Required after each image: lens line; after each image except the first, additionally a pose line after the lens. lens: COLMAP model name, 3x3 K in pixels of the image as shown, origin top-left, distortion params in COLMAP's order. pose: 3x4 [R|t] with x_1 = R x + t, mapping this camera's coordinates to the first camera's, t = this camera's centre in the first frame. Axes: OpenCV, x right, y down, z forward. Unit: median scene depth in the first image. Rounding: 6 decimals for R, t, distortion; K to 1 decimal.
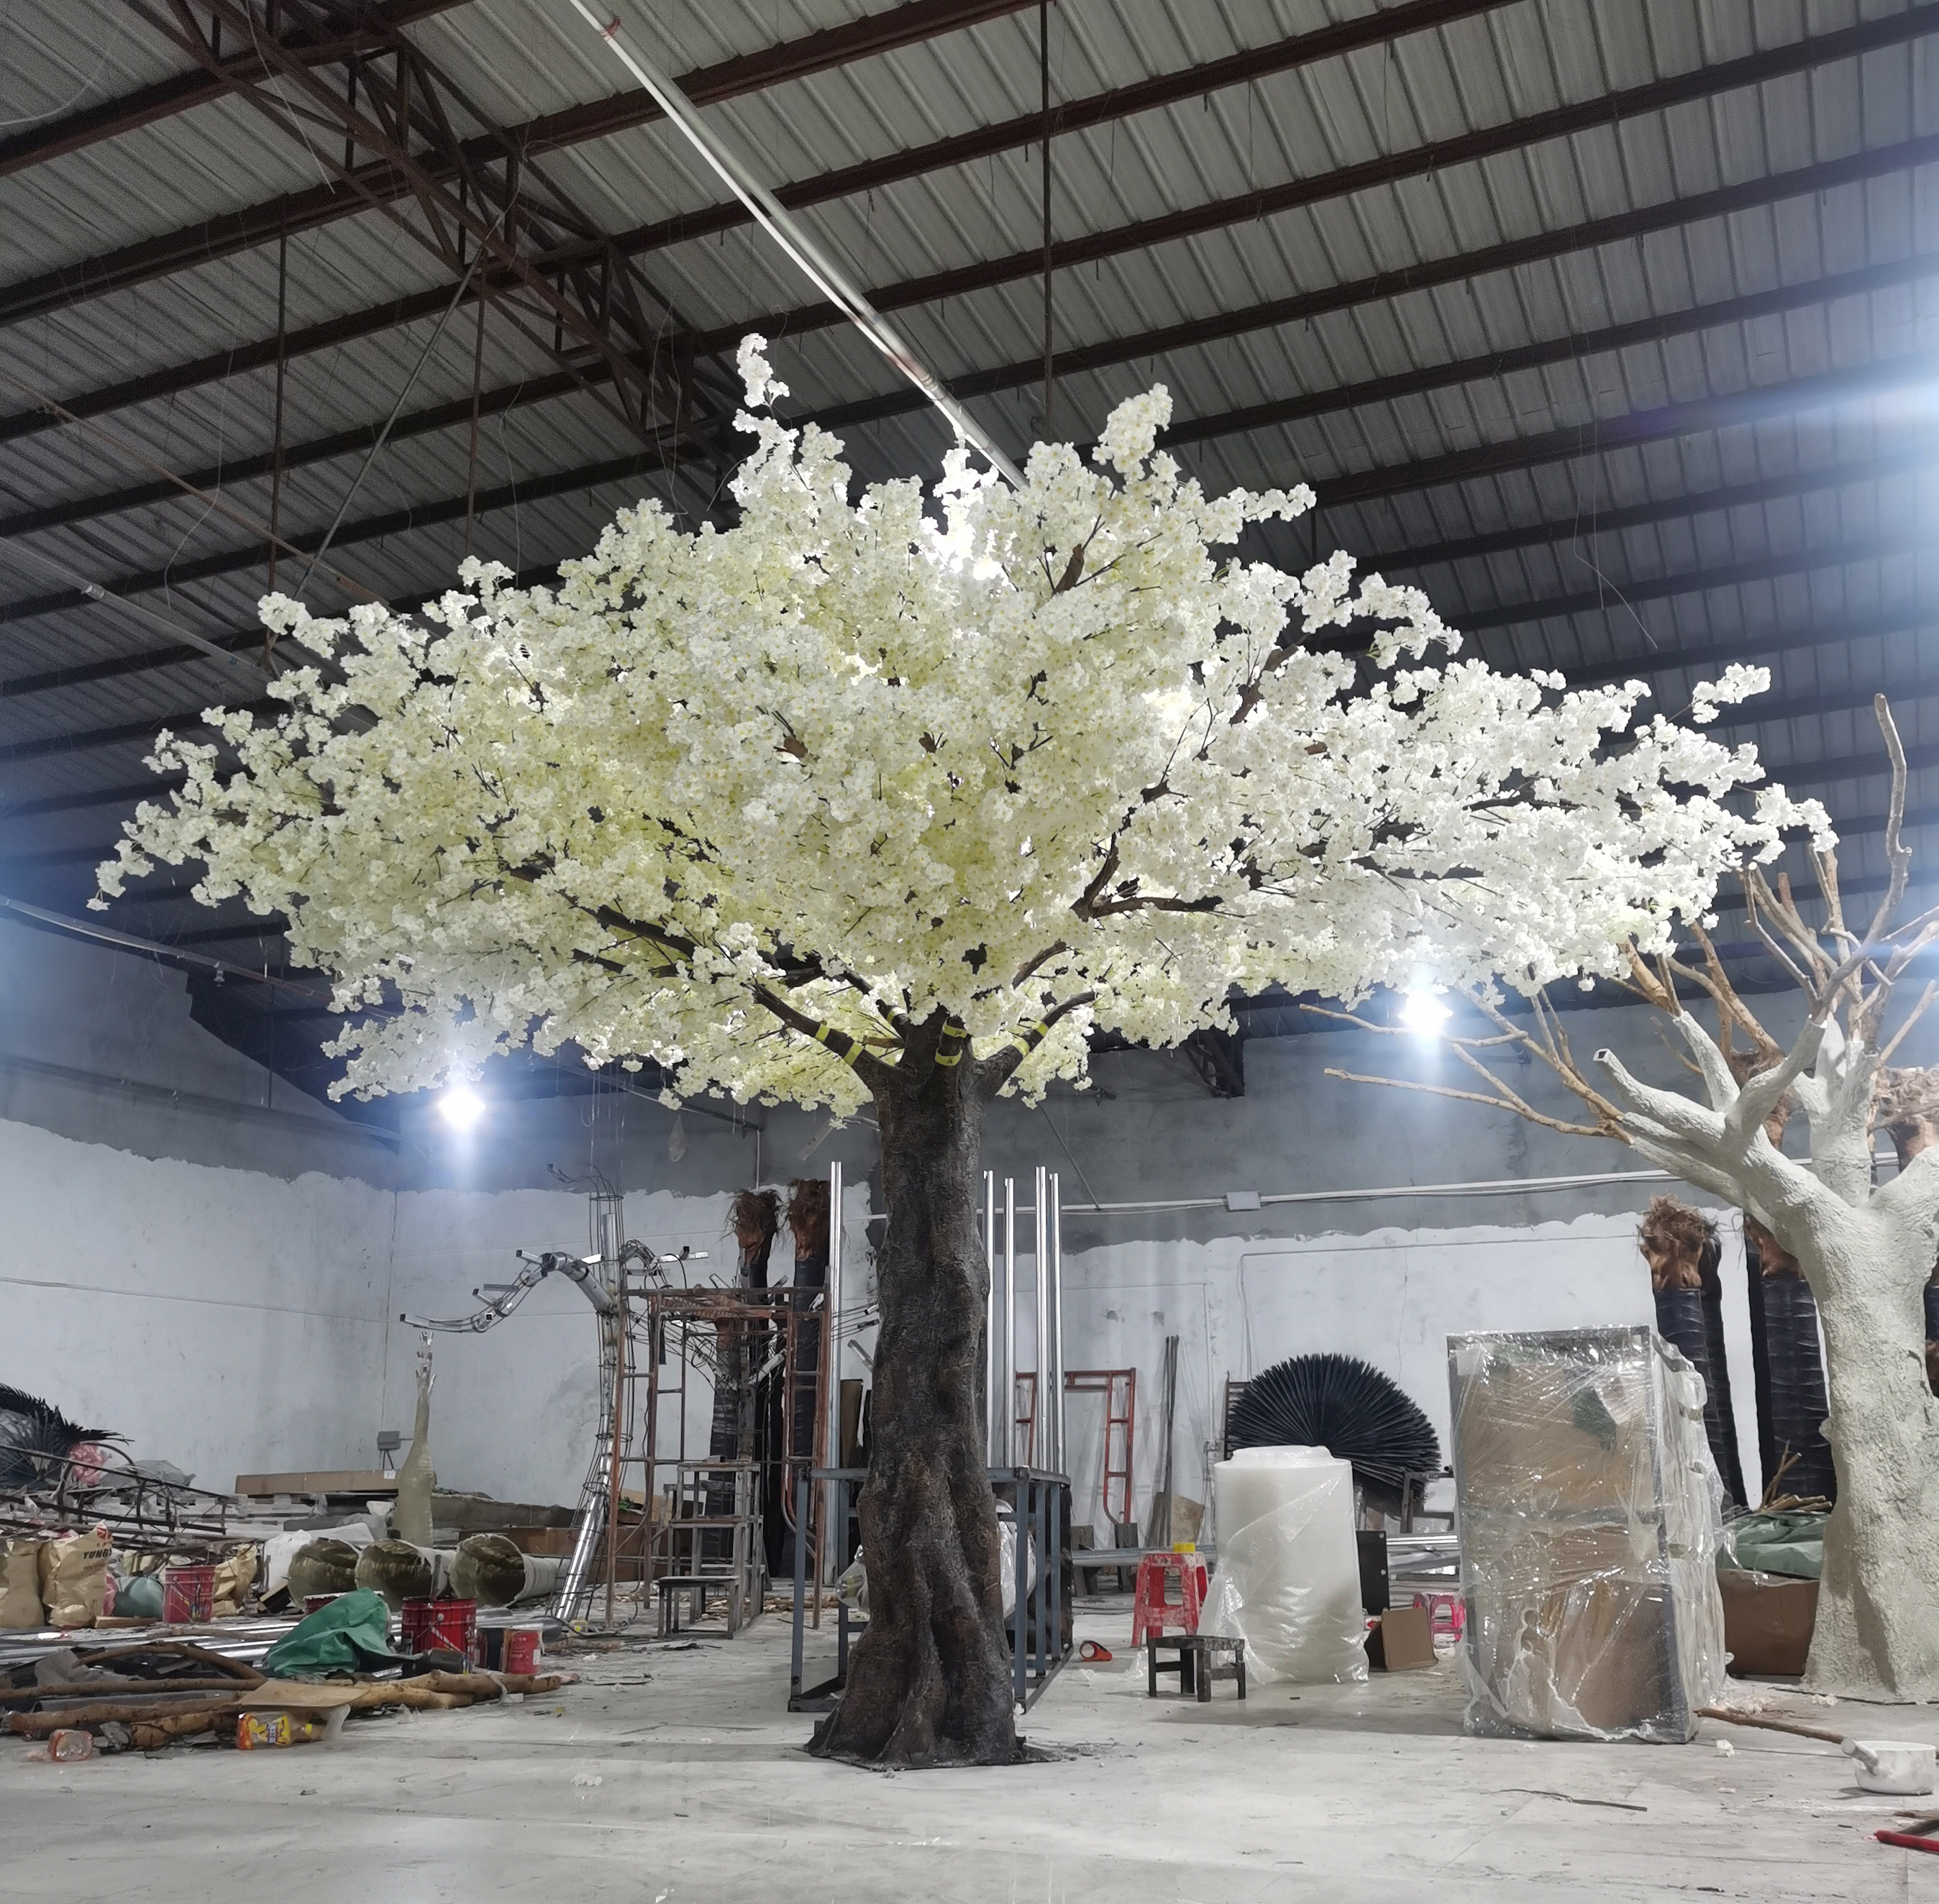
lens RADIAL K [[2590.2, 0, 969.5], [0, 2590.2, 952.0], [0, 0, 1]] dist [0.049647, 0.015693]
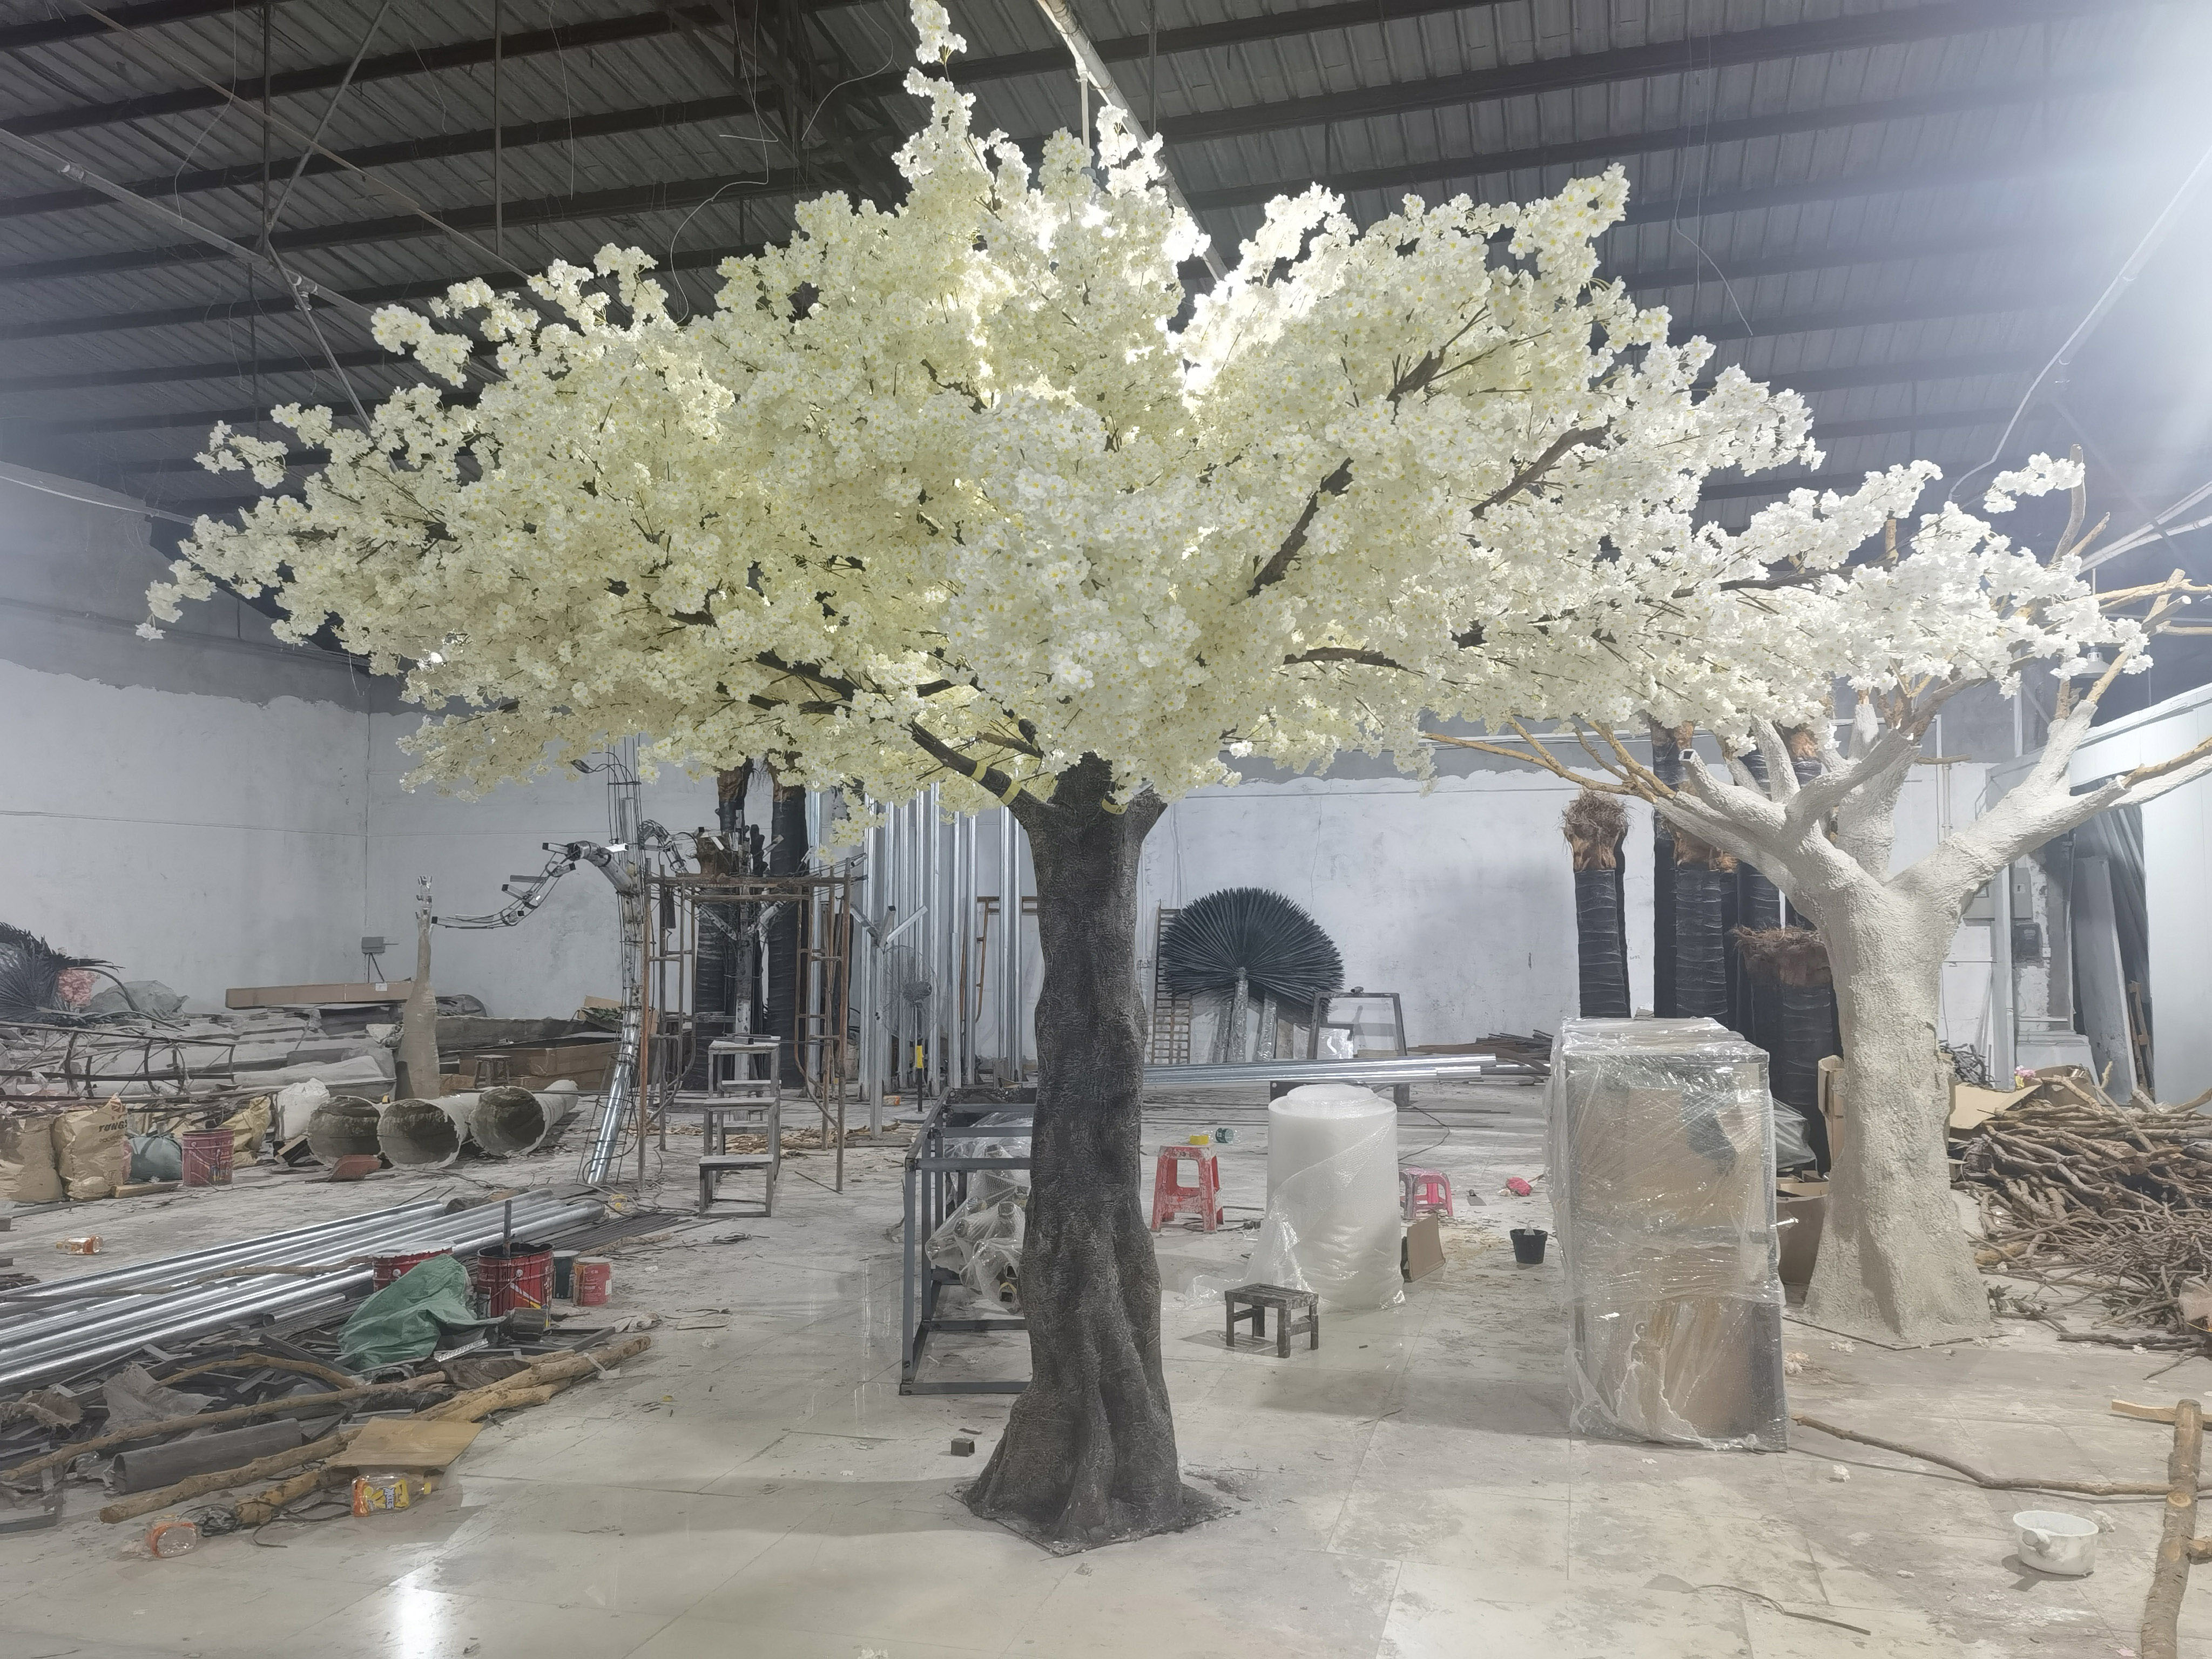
lens RADIAL K [[2064.0, 0, 1115.0], [0, 2064.0, 822.5], [0, 0, 1]] dist [0.206251, -0.356159]
pose [[0.986978, 0.006091, 0.160740, -0.131752], [-0.038840, 0.978738, 0.201403, -0.106804], [-0.156096, -0.205023, 0.966230, 0.263514]]
